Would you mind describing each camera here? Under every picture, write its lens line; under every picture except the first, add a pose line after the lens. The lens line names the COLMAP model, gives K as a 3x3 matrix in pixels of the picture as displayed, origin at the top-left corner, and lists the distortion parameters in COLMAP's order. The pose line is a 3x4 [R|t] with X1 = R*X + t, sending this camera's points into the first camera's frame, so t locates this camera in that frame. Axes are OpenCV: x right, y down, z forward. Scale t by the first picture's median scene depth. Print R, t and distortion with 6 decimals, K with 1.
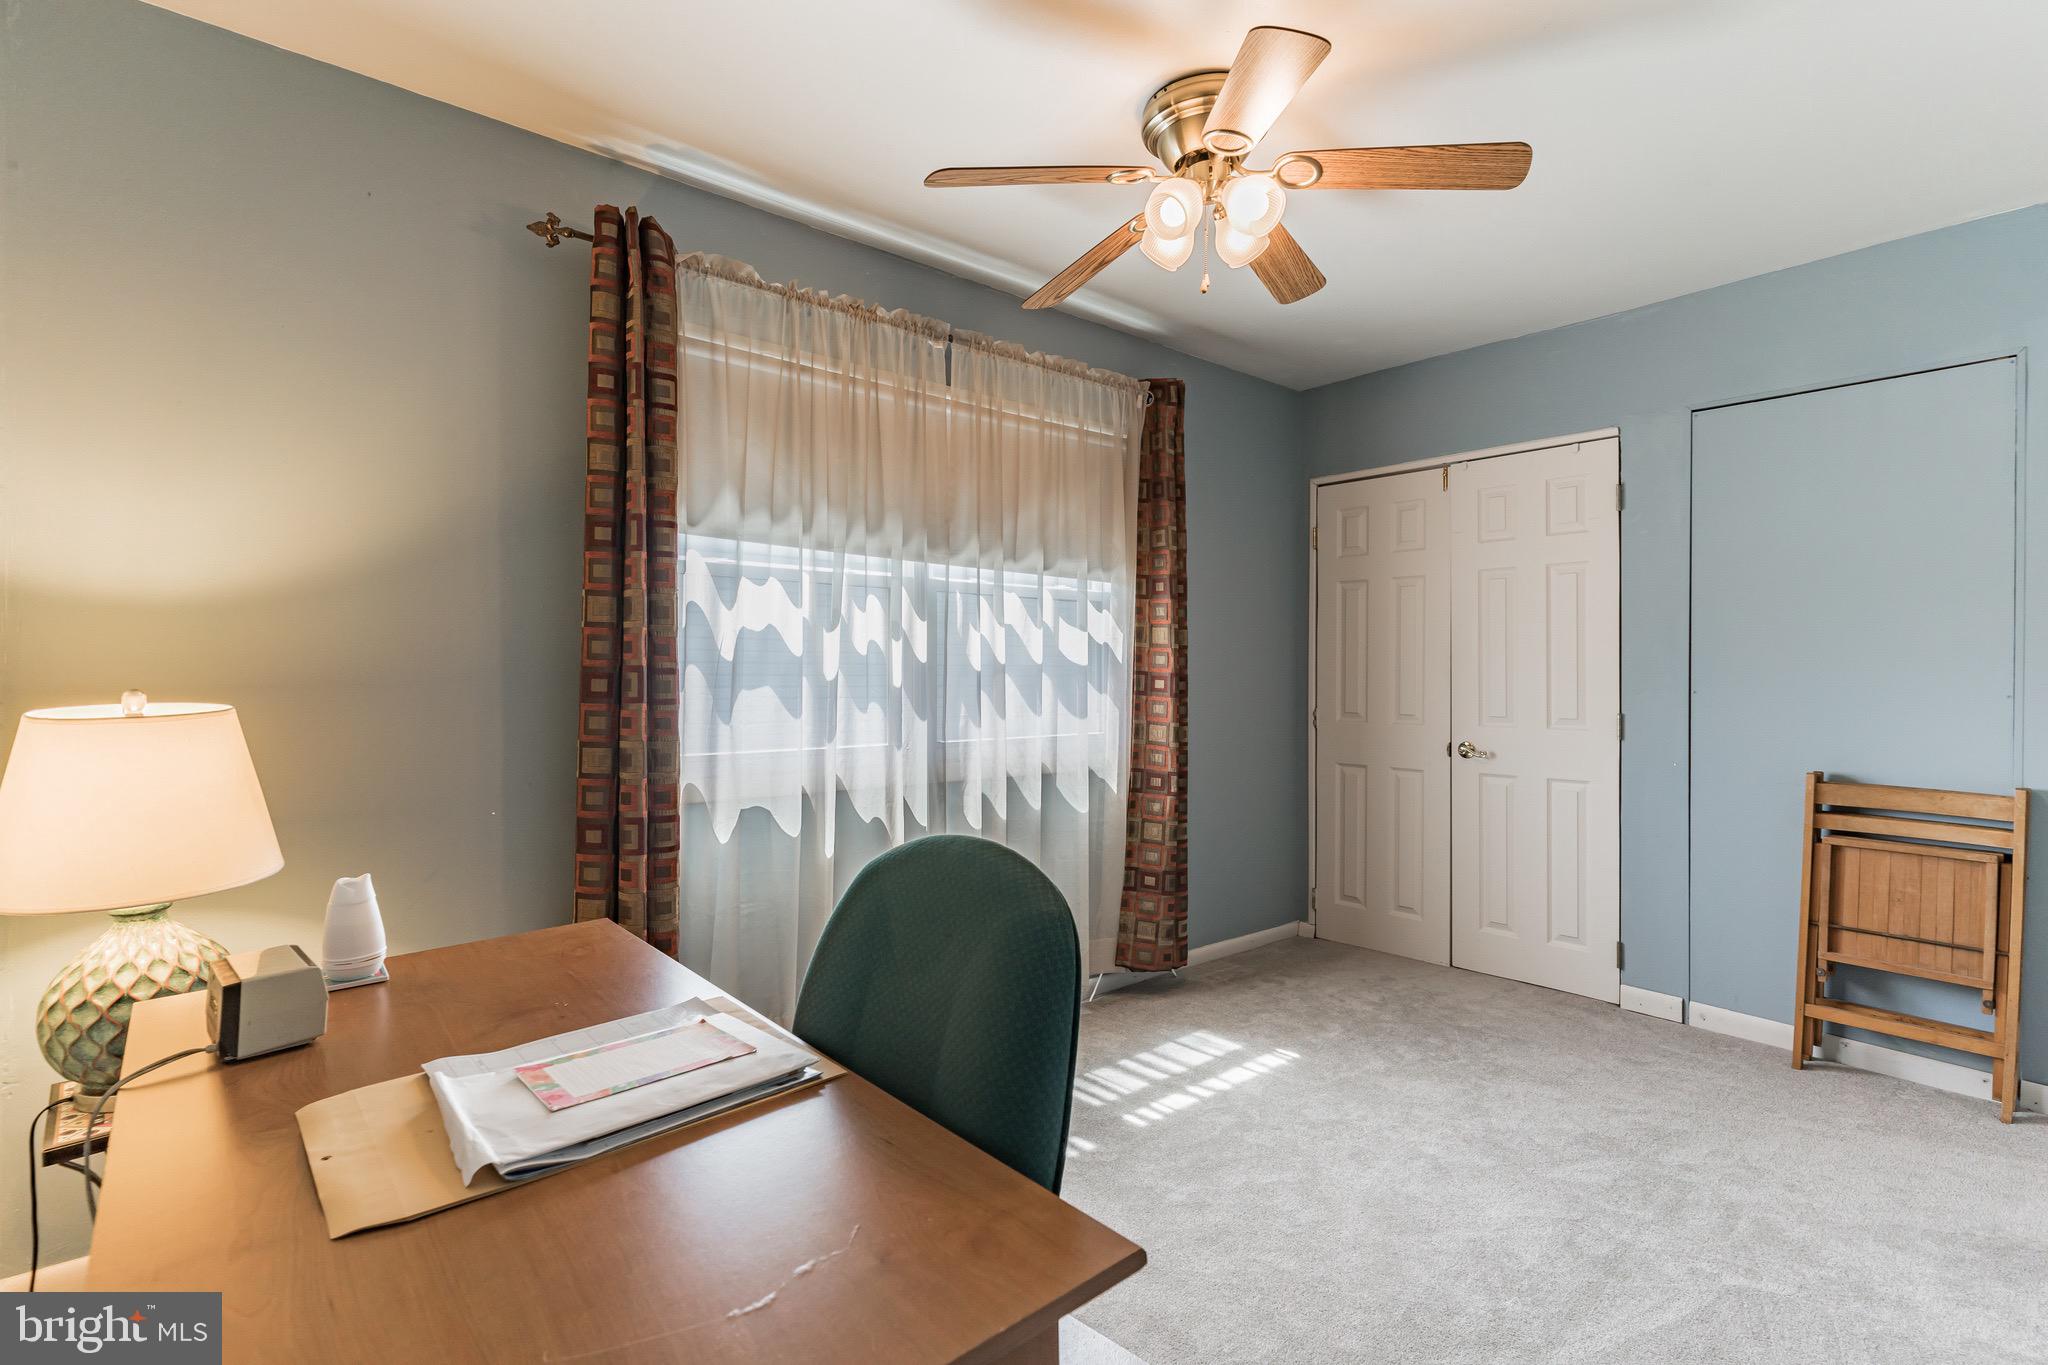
lens RADIAL K [[973.4, 0, 1033.4], [0, 973.4, 674.5], [0, 0, 1]] dist [0.003176, -0.000240]
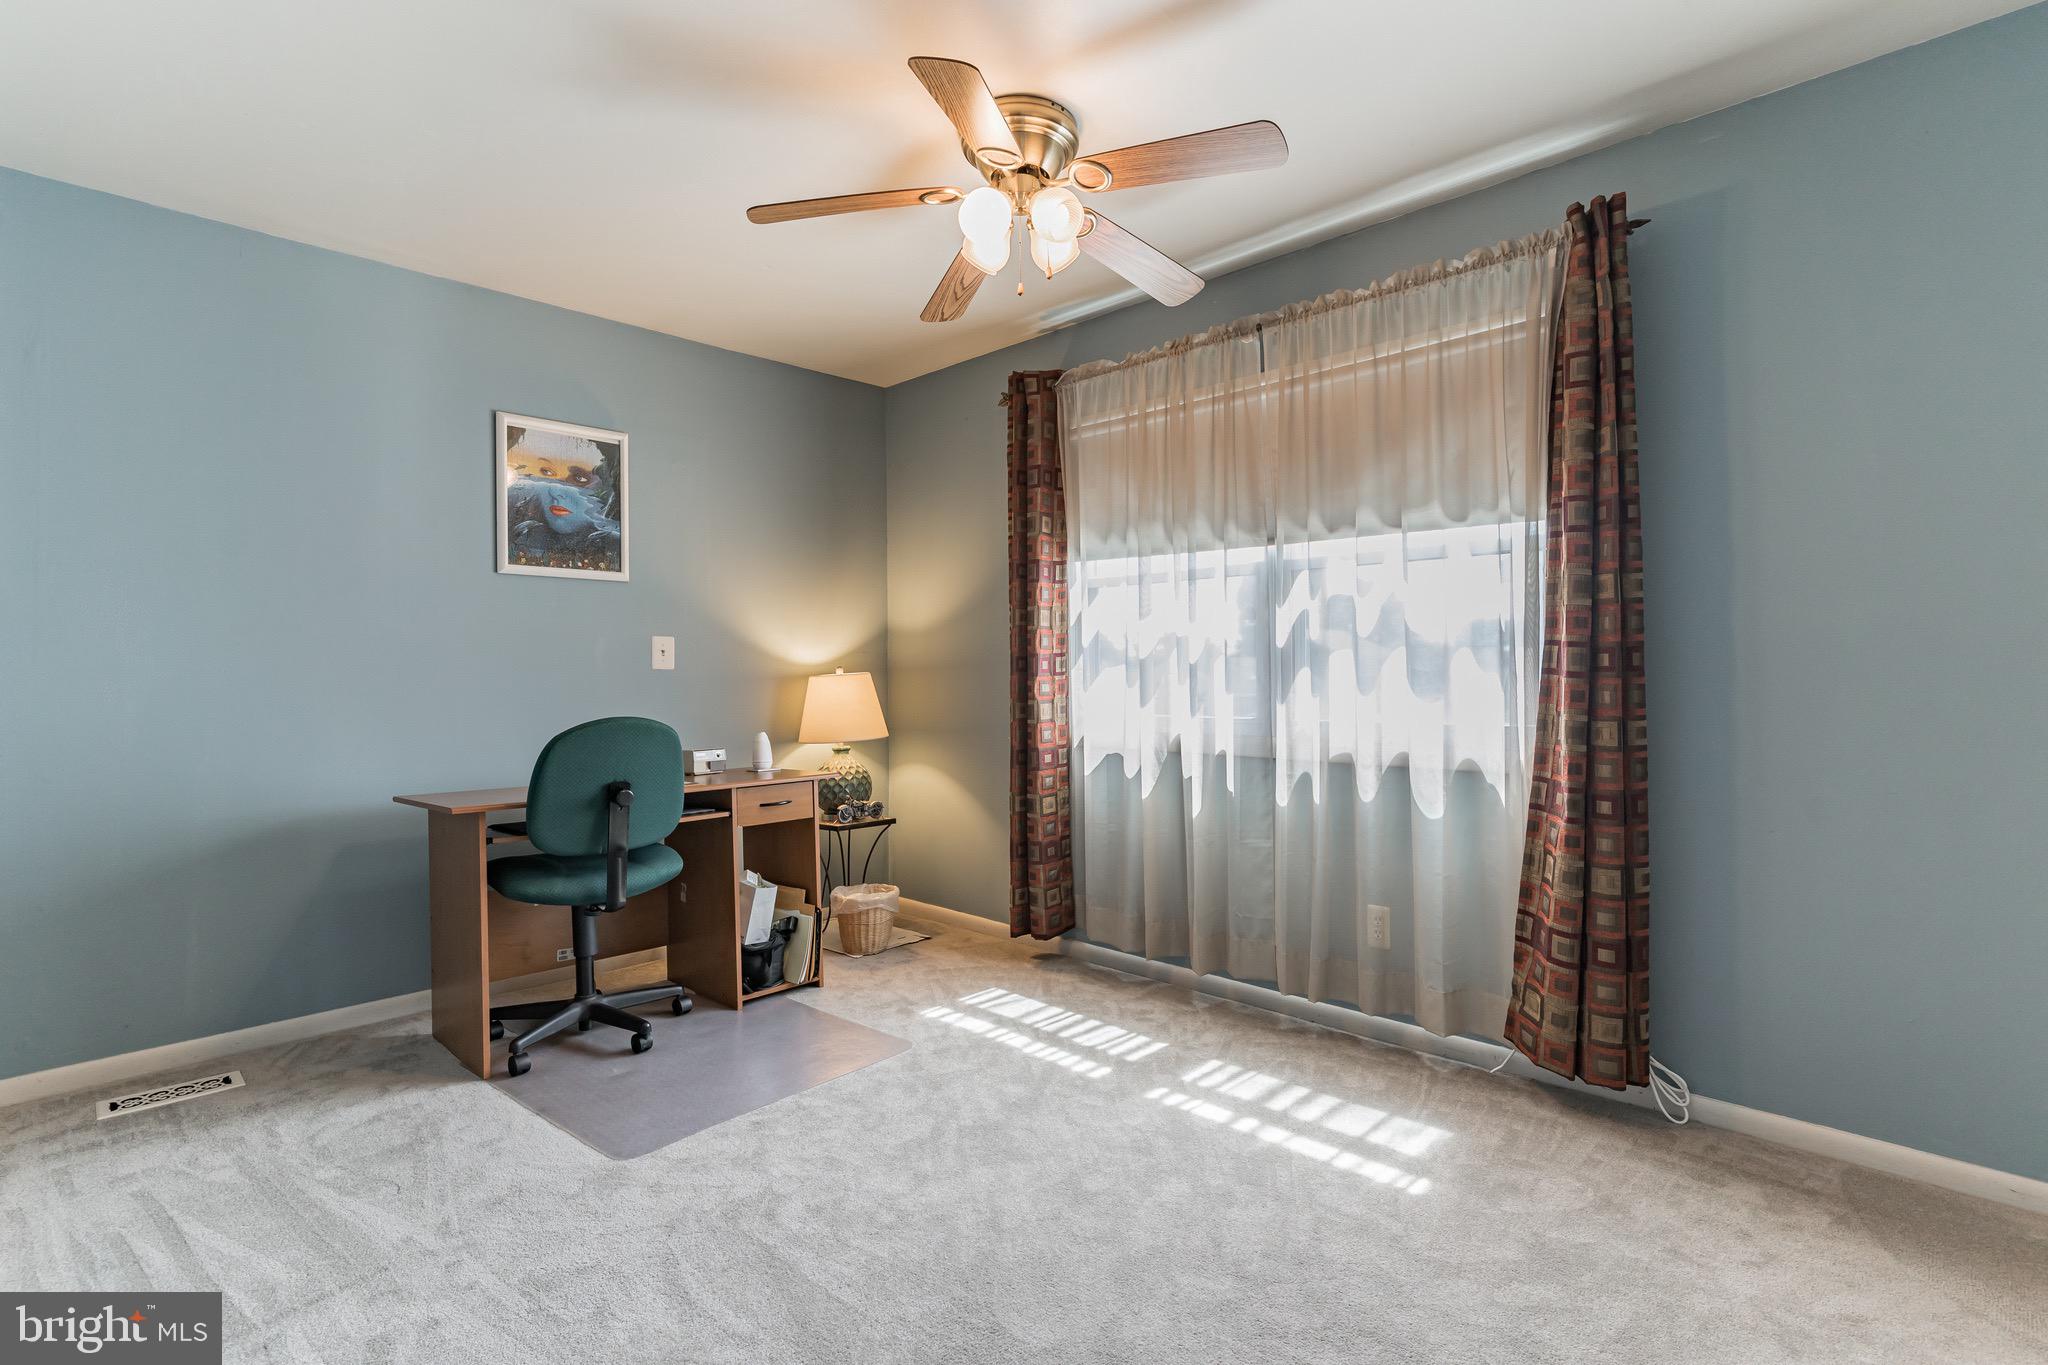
lens RADIAL K [[973.4, 0, 1033.6], [0, 973.4, 686.1], [0, 0, 1]] dist [0.003176, -0.000240]
pose [[0.099123, 0.003660, -0.995068, 0.915263], [0.000671, 0.999993, 0.003745, 0.031203], [0.995075, -0.001039, 0.099120, 0.655652]]
